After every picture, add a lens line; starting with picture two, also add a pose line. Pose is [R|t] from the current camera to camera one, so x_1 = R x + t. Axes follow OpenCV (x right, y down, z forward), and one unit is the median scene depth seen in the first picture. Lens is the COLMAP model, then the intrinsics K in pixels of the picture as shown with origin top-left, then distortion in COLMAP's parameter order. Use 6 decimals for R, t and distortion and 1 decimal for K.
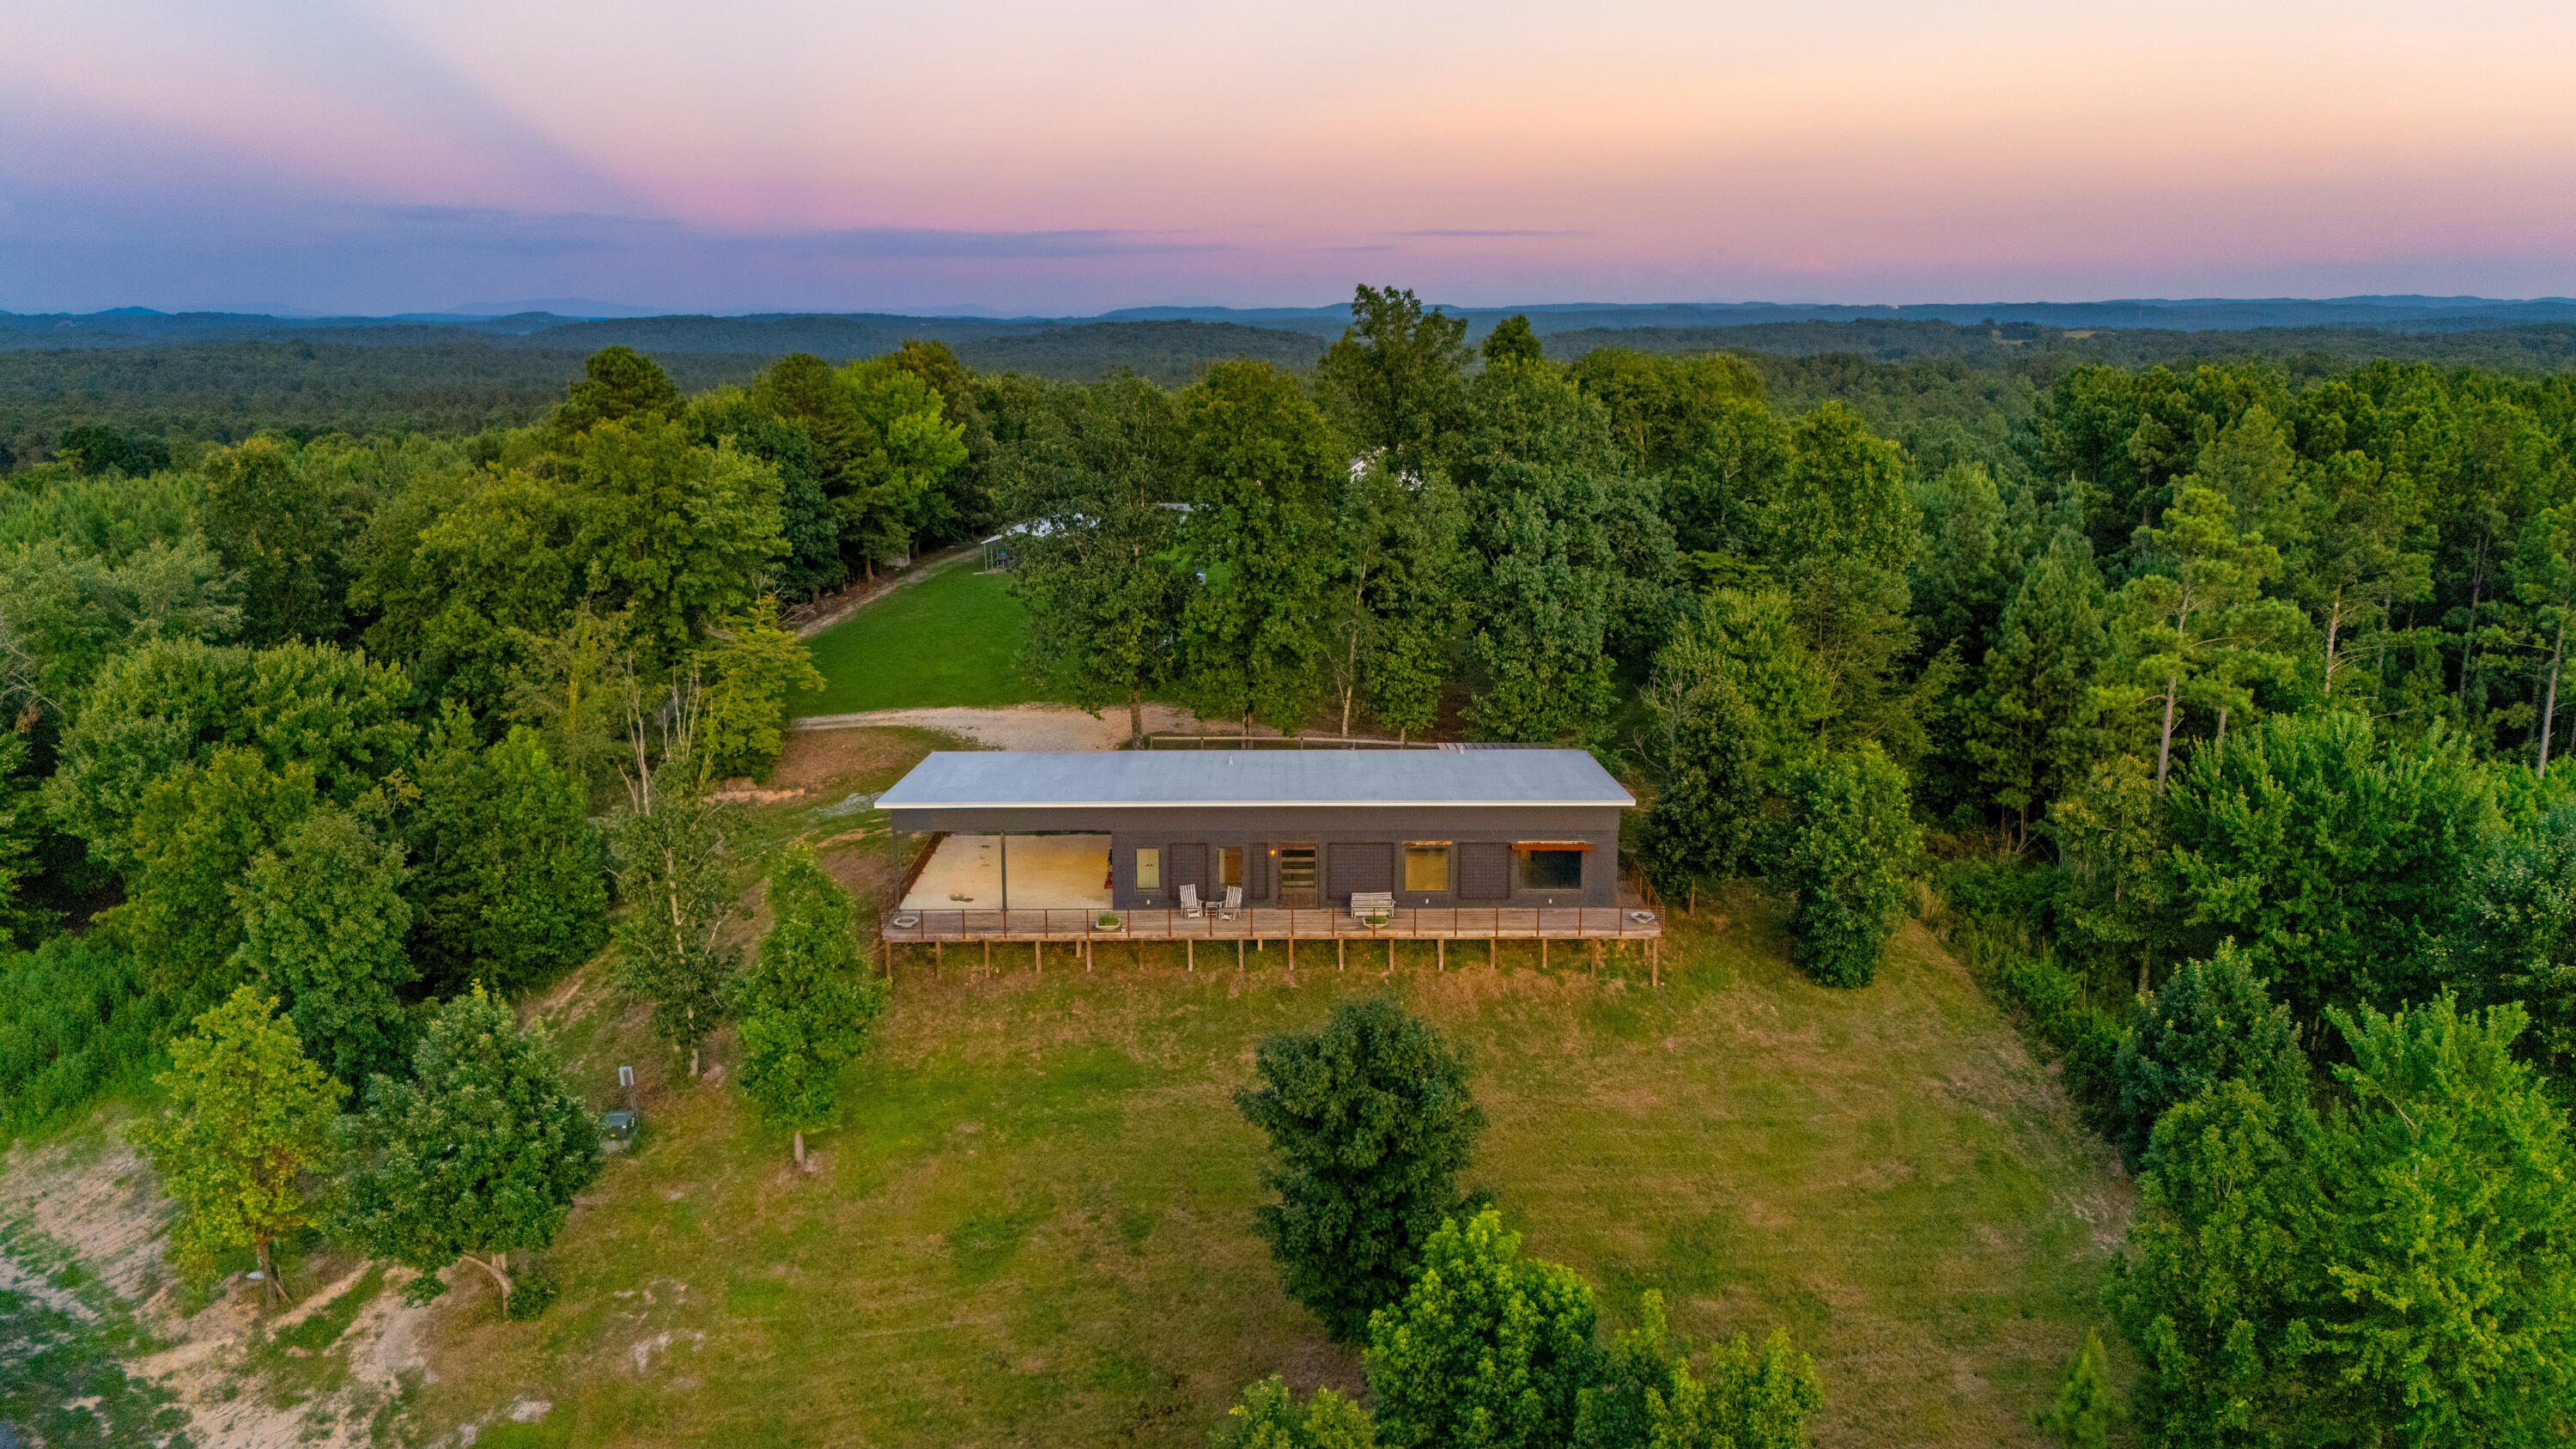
lens RADIAL K [[1892.9, 0, 1289.4], [0, 1892.9, 724.3], [0, 0, 1]] dist [0.053826, -0.040412]
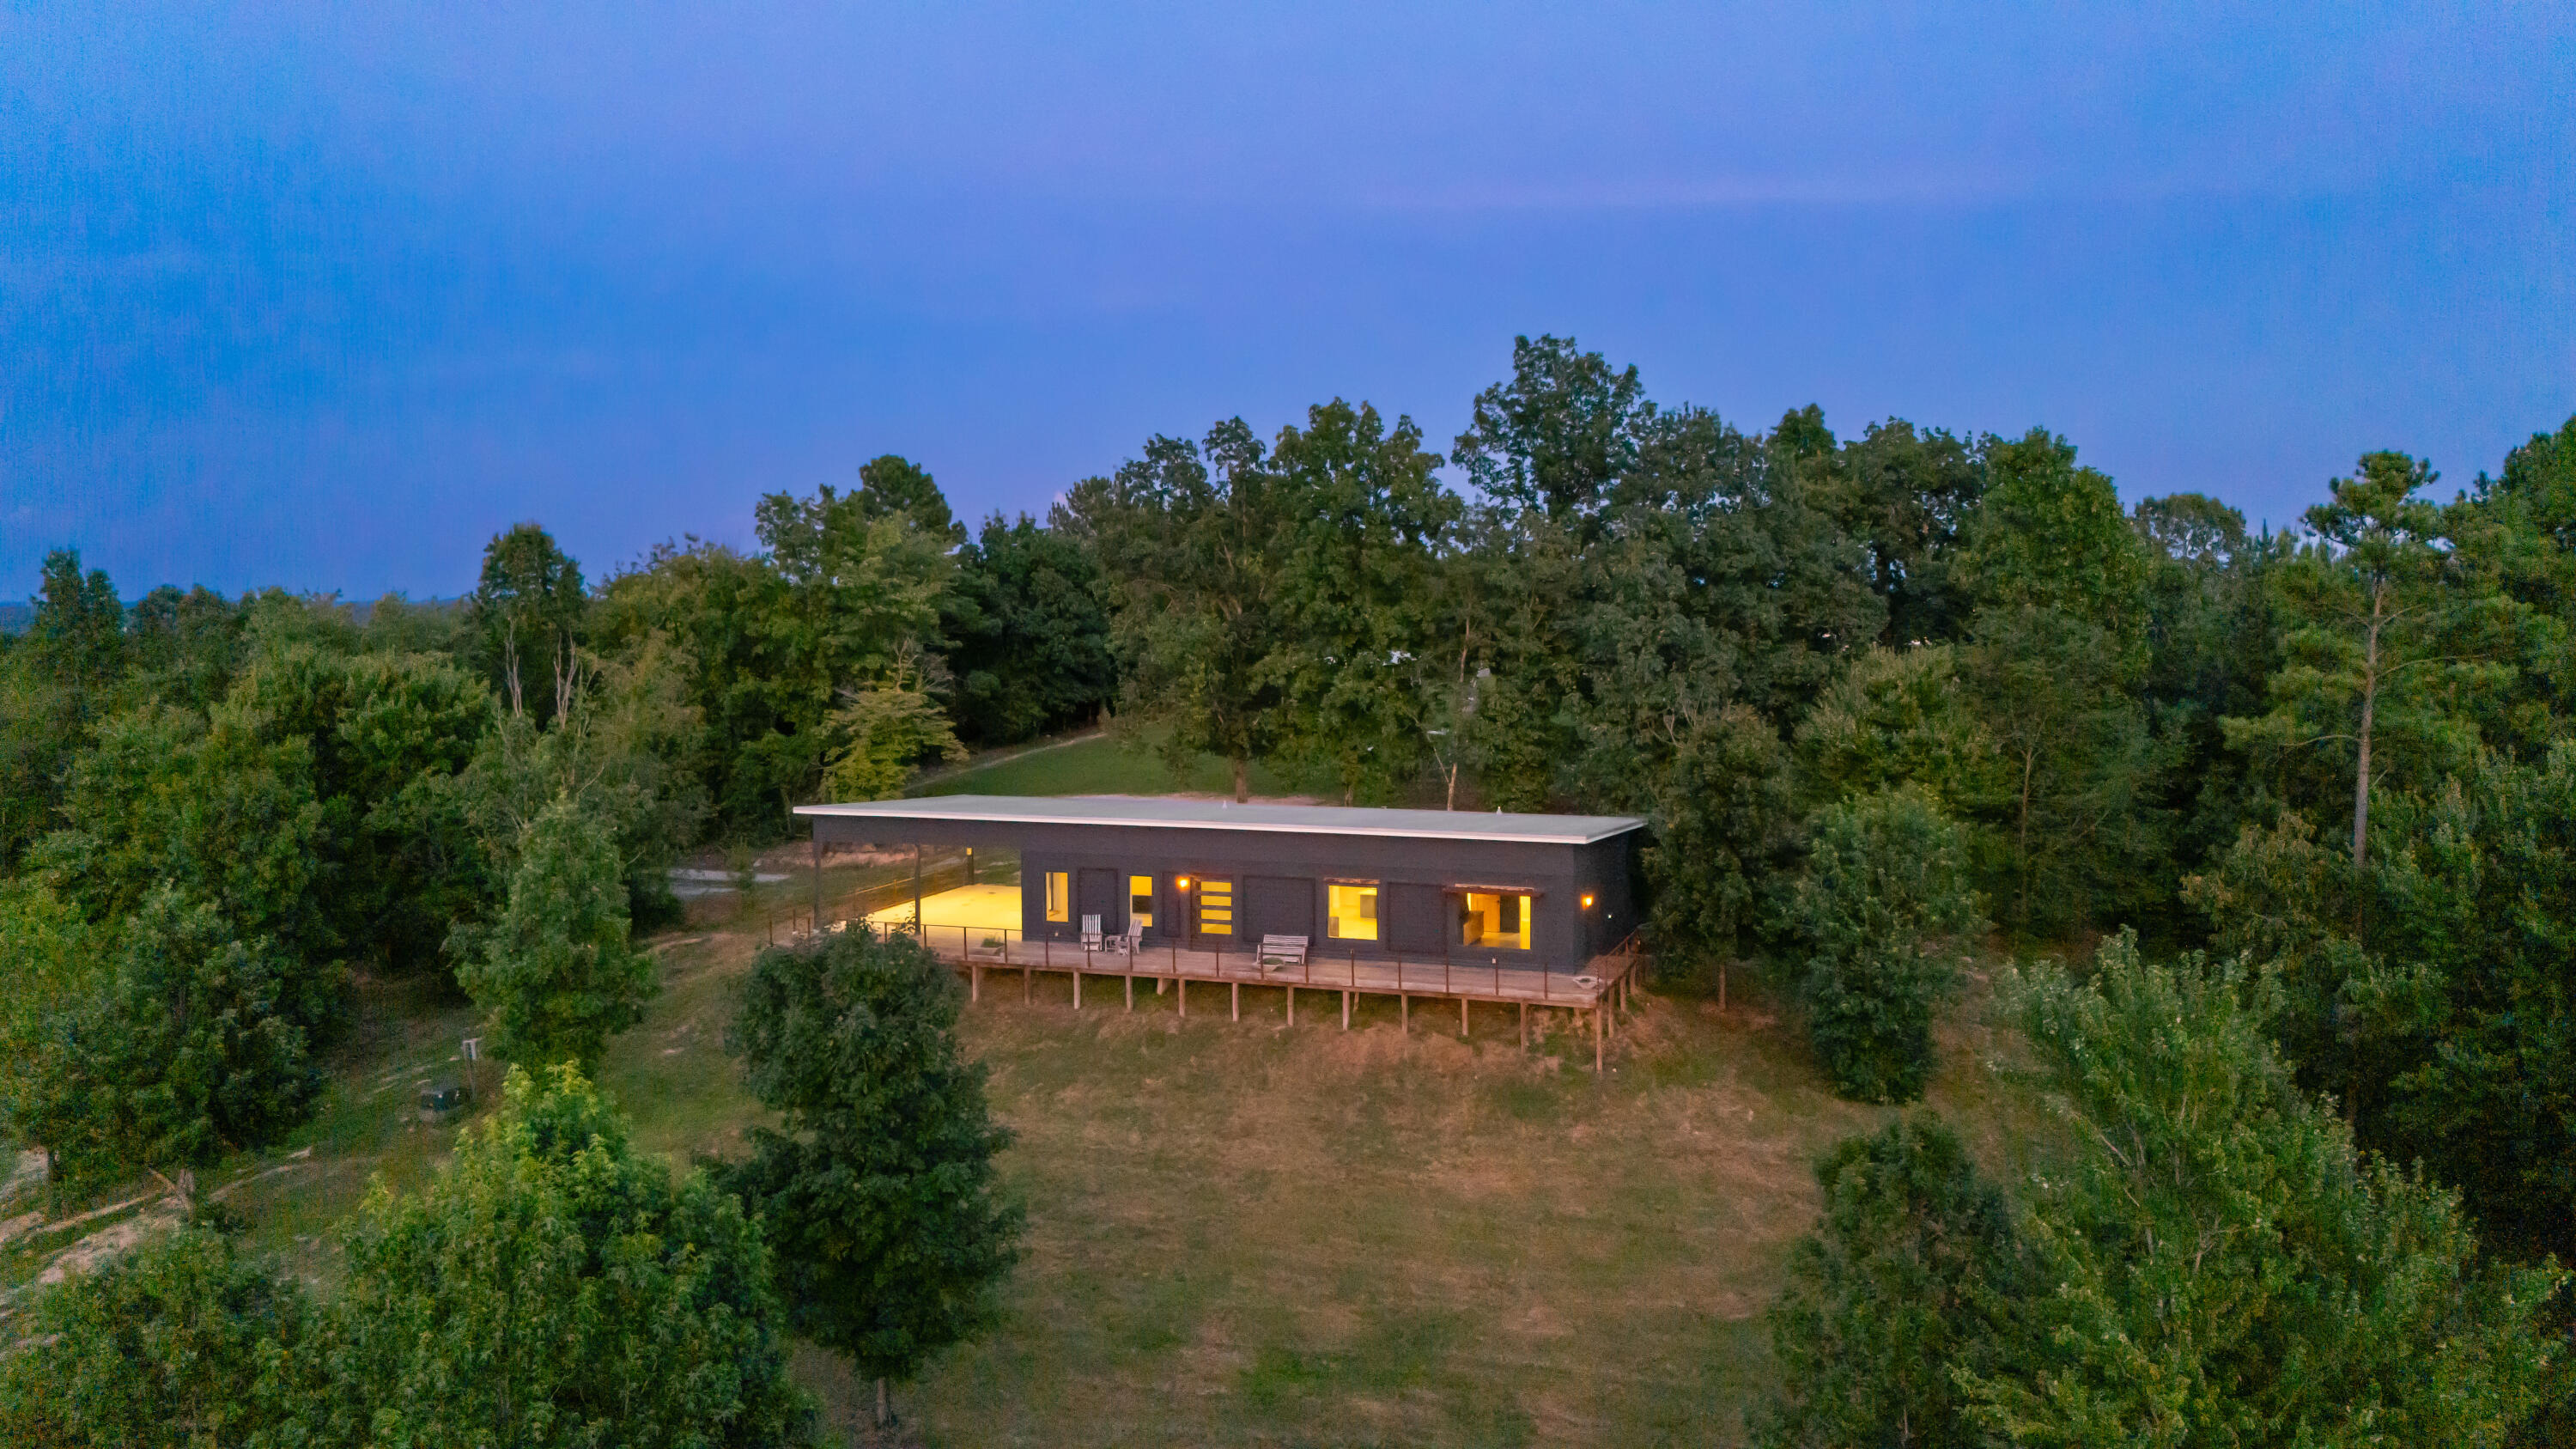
lens RADIAL K [[1892.9, 0, 1298.9], [0, 1892.9, 726.7], [0, 0, 1]] dist [0.053826, -0.040412]
pose [[0.937009, 0.019012, -0.348789, 0.350095], [-0.067730, 0.989456, -0.128021, 0.105775], [0.342677, 0.143581, 0.928416, 0.192676]]
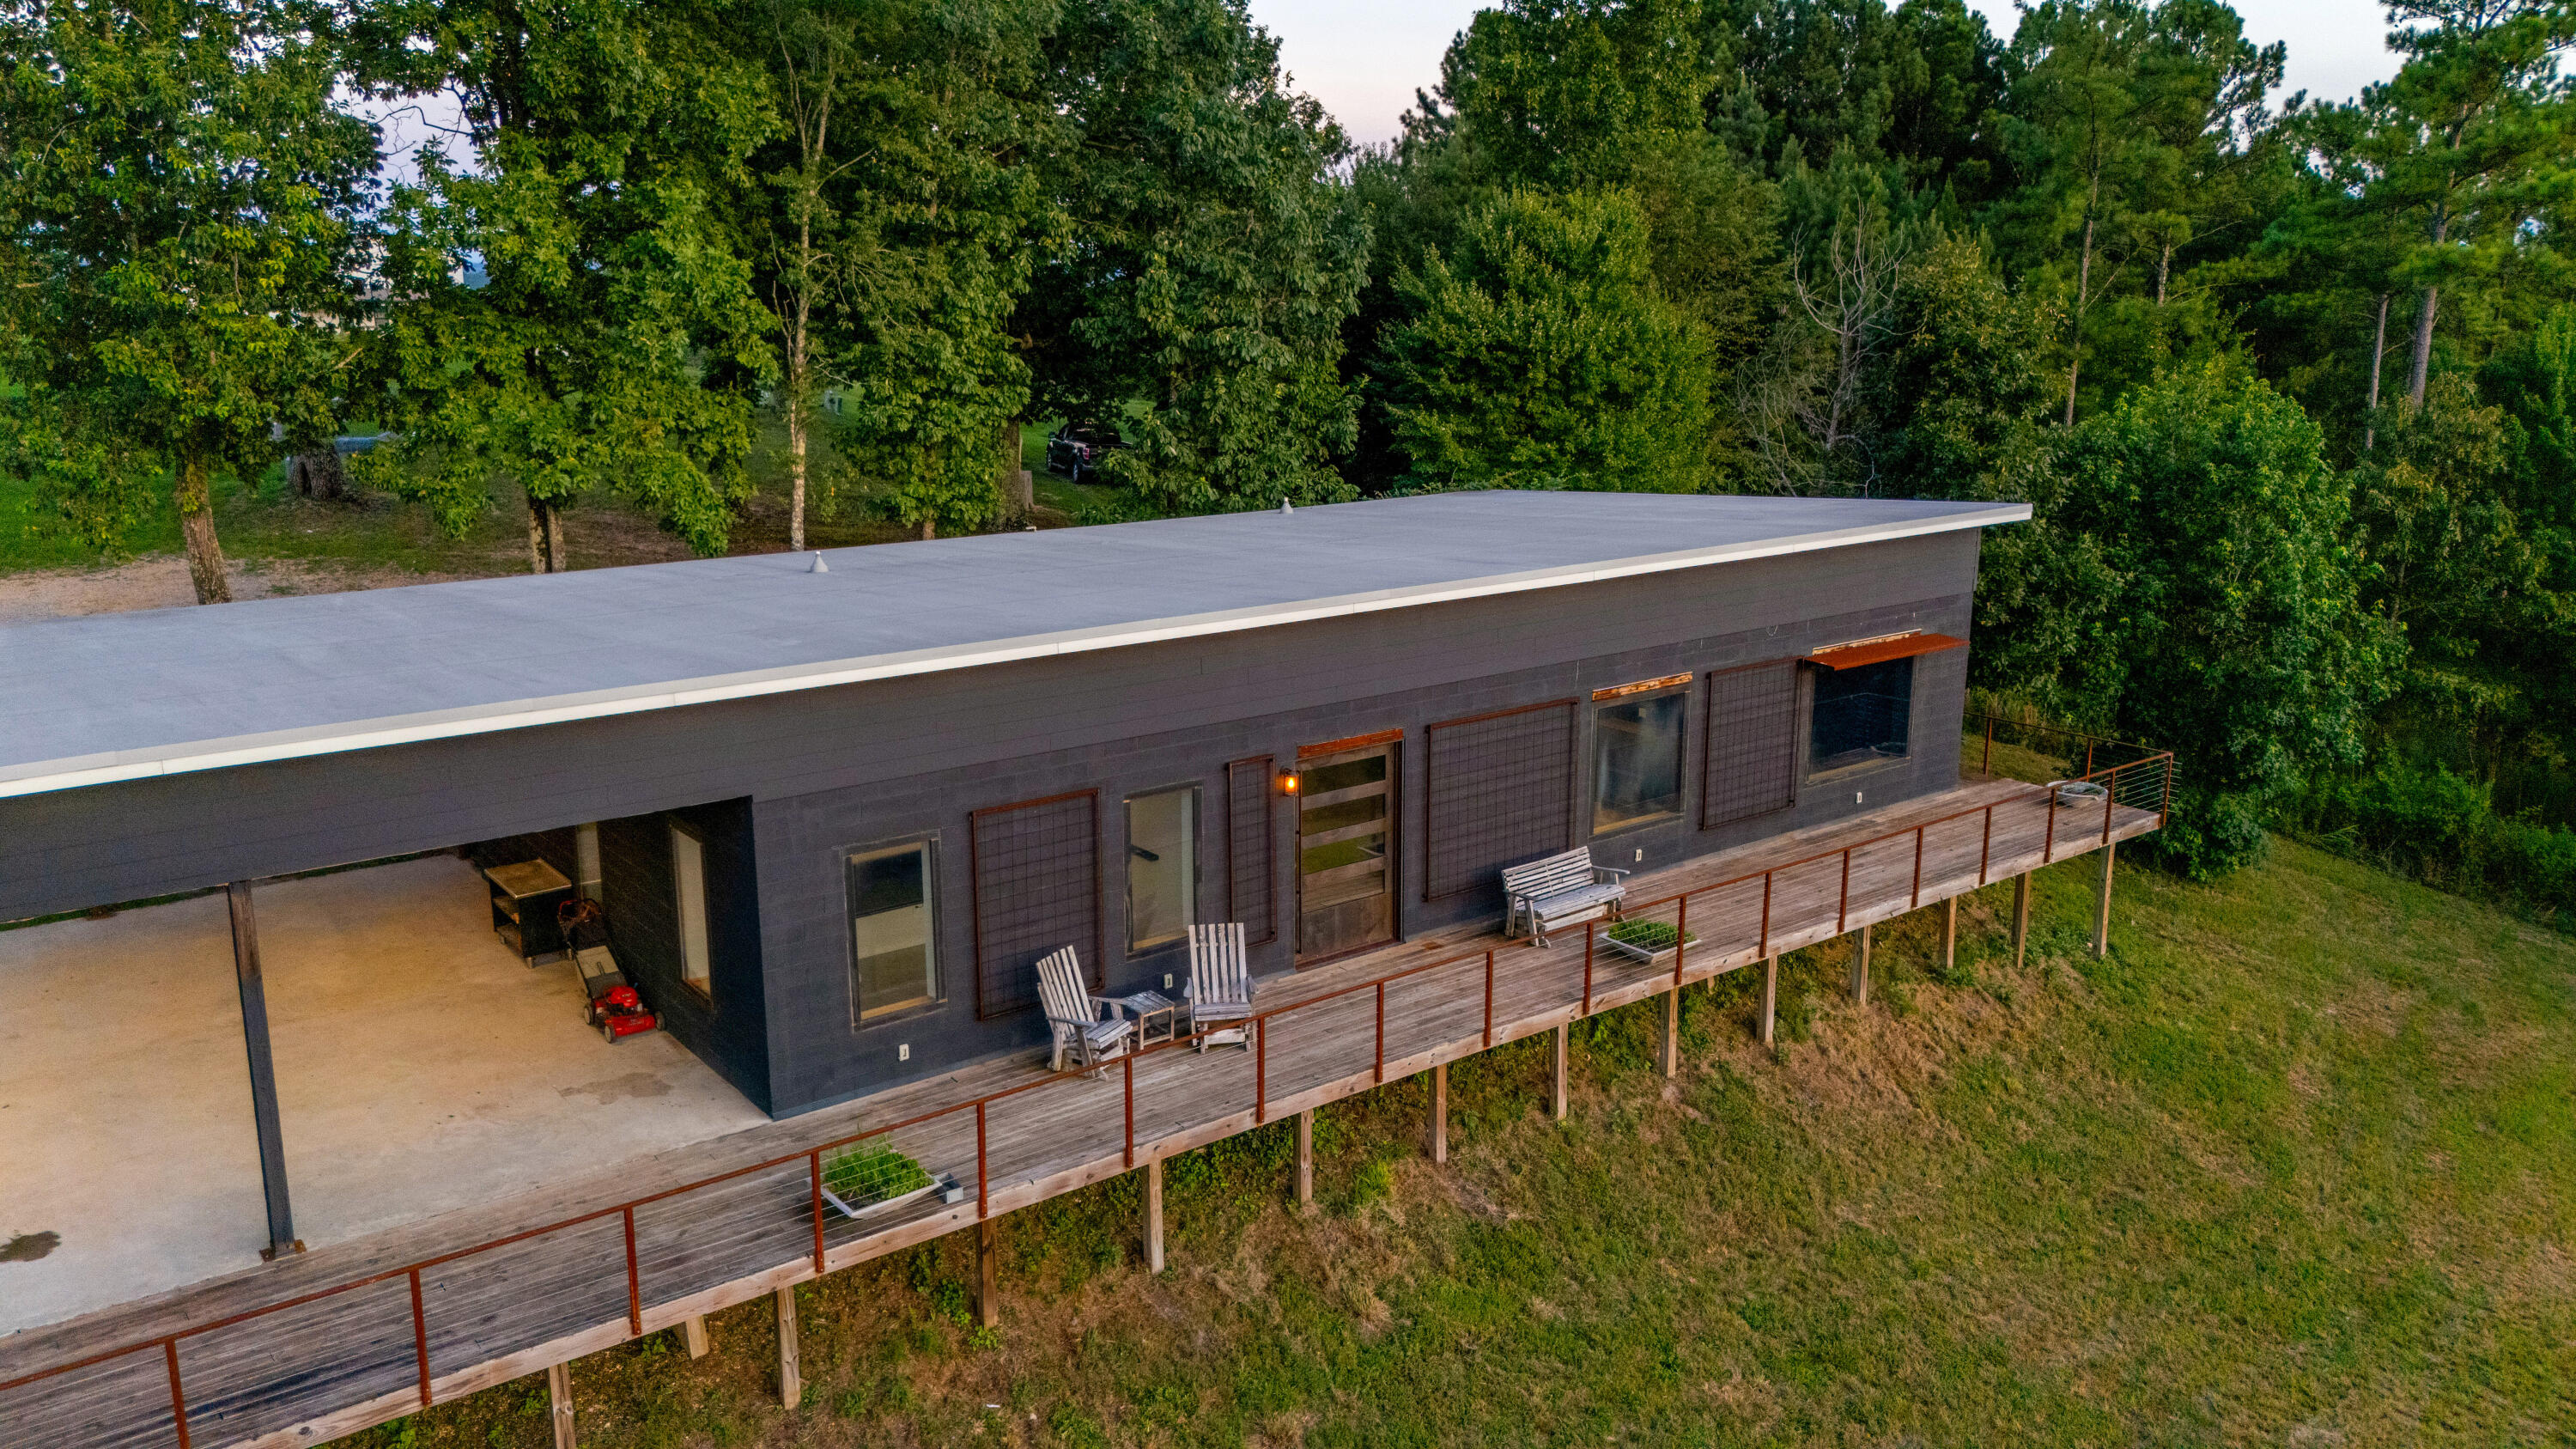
lens RADIAL K [[1892.9, 0, 1277.0], [0, 1892.9, 734.0], [0, 0, 1]] dist [0.053826, -0.040412]
pose [[0.792174, -0.136602, 0.594811, -0.185359], [0.123531, 0.990344, 0.062919, 0.041853], [-0.597663, 0.023635, 0.801399, 0.771998]]
